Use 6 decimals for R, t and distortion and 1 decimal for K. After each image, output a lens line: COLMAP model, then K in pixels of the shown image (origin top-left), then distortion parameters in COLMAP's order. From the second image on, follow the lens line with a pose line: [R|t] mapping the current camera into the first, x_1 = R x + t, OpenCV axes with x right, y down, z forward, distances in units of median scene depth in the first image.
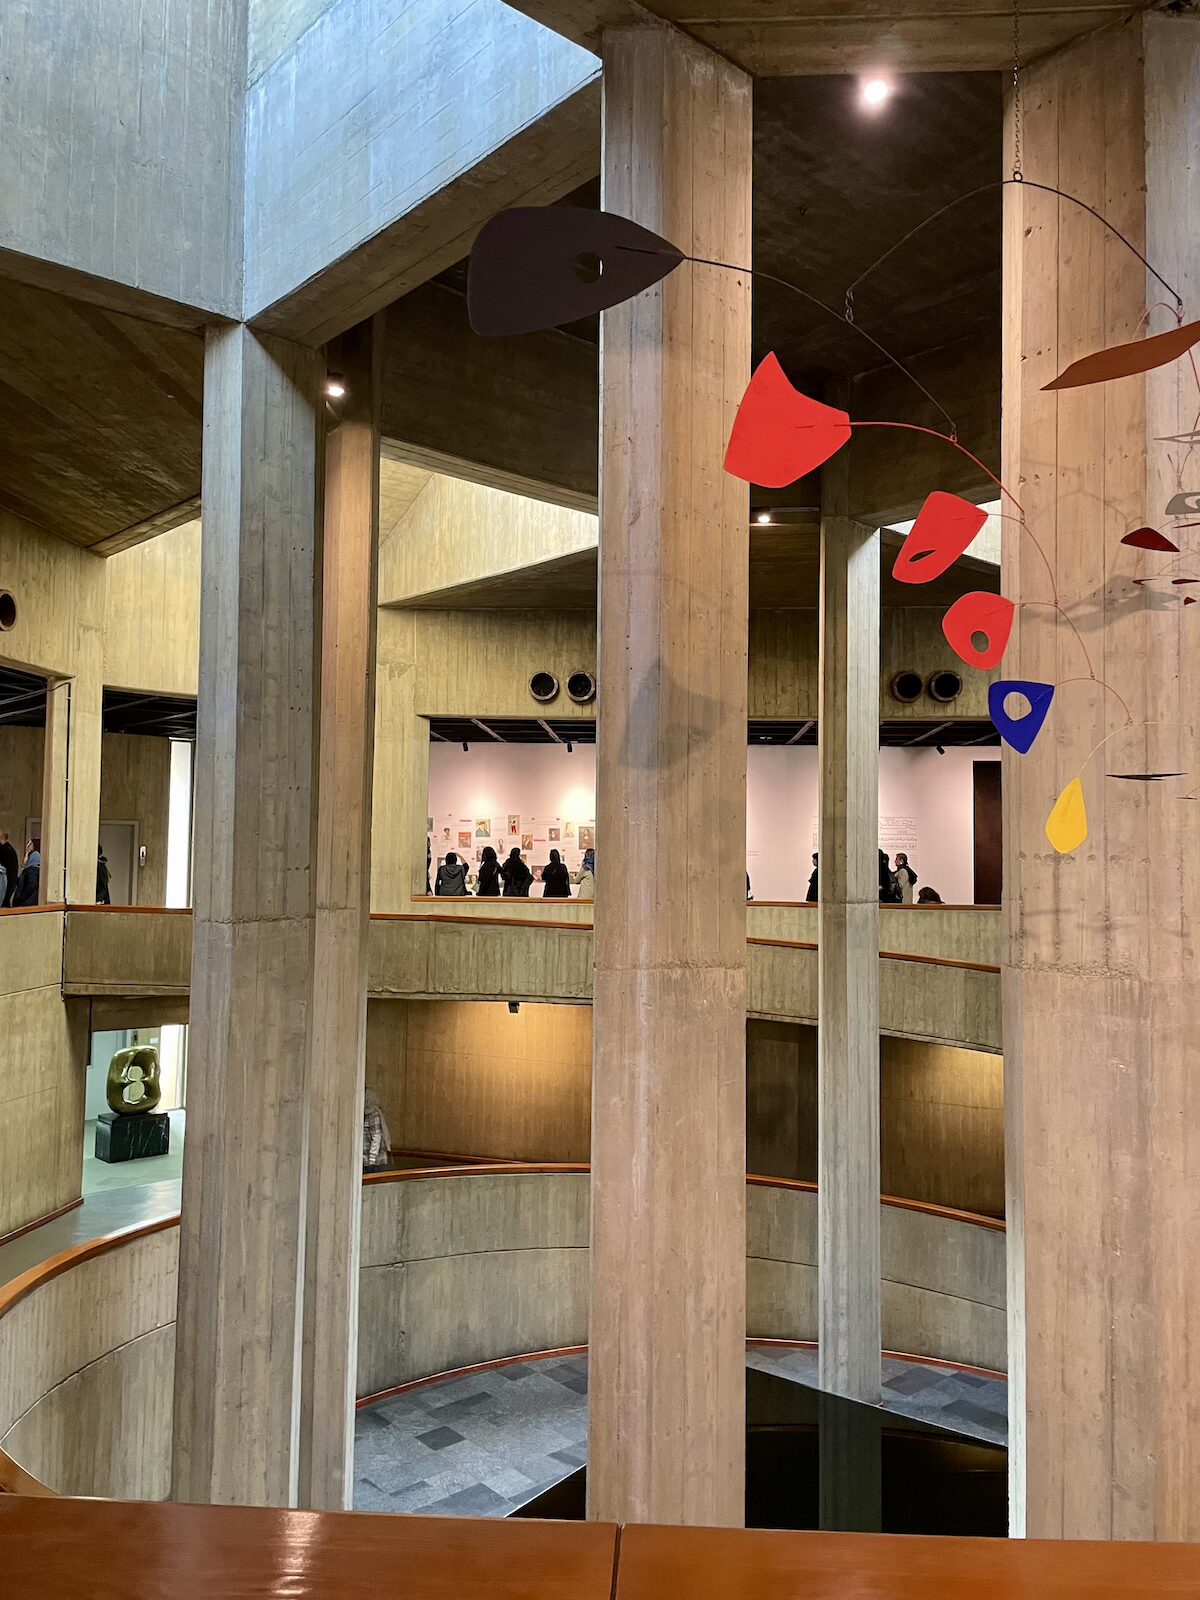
lens RADIAL K [[1209.3, 0, 600.0], [0, 1209.3, 800.0], [0, 0, 1]] dist [0.047527, -0.000775]
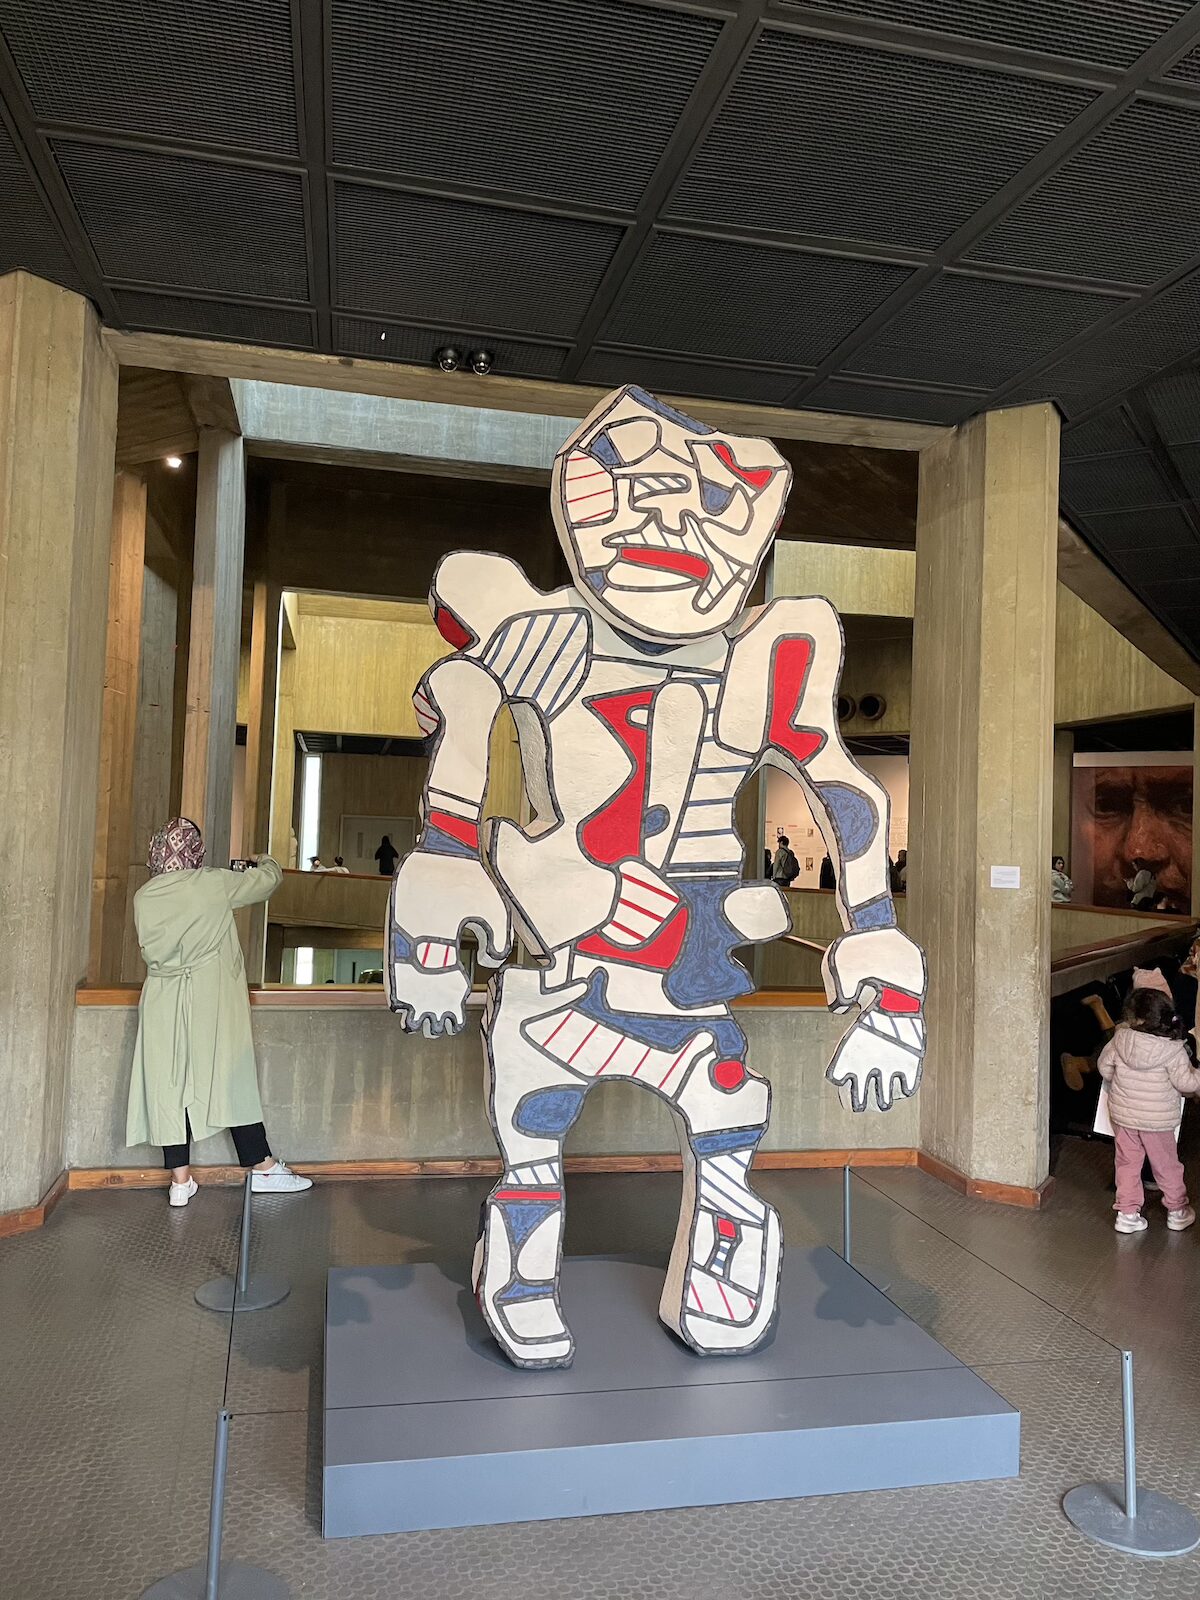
lens RADIAL K [[1209.3, 0, 600.0], [0, 1209.3, 800.0], [0, 0, 1]] dist [0.047527, -0.000775]
pose [[0.864972, 0.000921, -0.501819, 0.720355], [-0.002661, 0.999993, -0.002752, 0.000383], [0.501813, 0.003716, 0.864968, -0.162753]]
